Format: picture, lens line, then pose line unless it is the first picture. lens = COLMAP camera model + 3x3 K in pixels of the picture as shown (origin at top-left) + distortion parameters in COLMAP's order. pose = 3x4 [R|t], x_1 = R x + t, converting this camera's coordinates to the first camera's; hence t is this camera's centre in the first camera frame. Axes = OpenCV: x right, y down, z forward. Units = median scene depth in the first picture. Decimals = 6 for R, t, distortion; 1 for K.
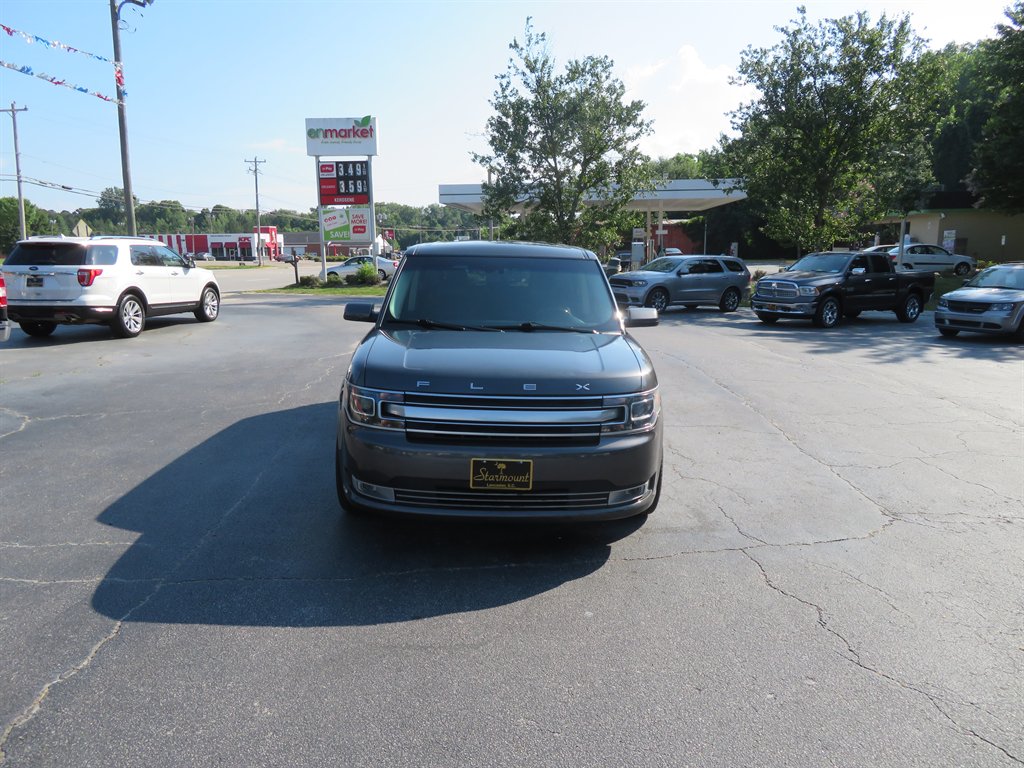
lens RADIAL K [[721.3, 0, 510.4], [0, 721.3, 383.7], [0, 0, 1]] dist [-0.000352, -0.013220]
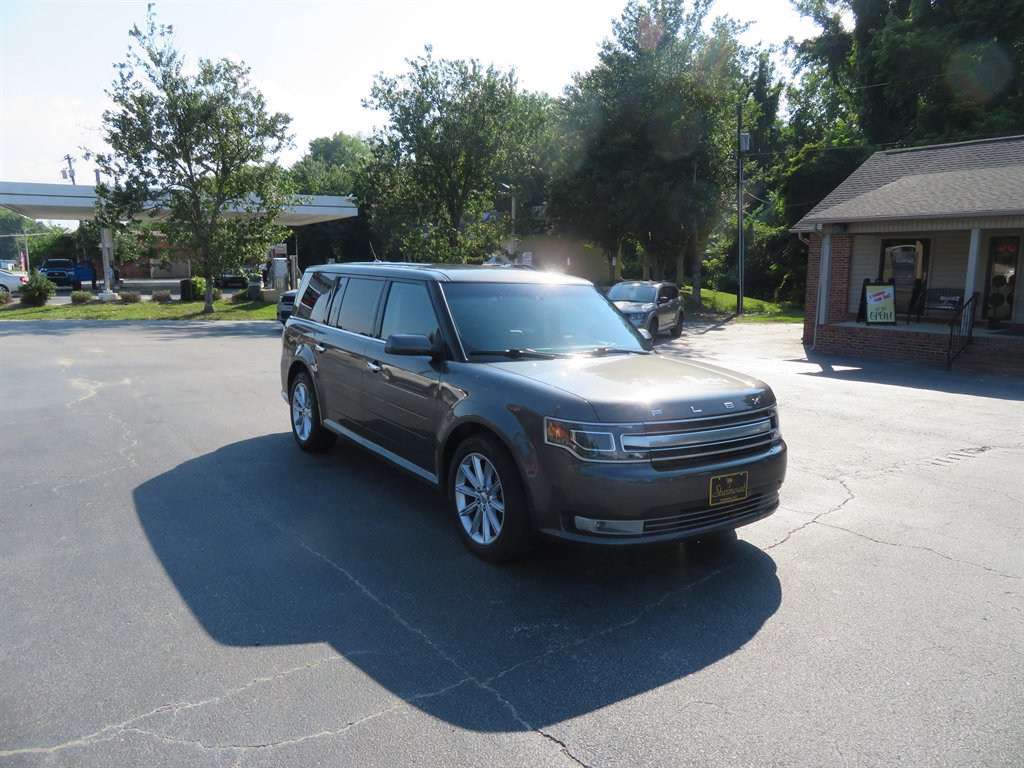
lens RADIAL K [[724.2, 0, 504.9], [0, 724.2, 380.8], [0, 0, 1]] dist [-0.002113, -0.003823]
pose [[0.835439, -0.074842, 0.544463, -0.115109], [0.087679, 0.996146, 0.002392, -0.008852], [-0.542544, 0.045740, 0.838781, 0.034772]]
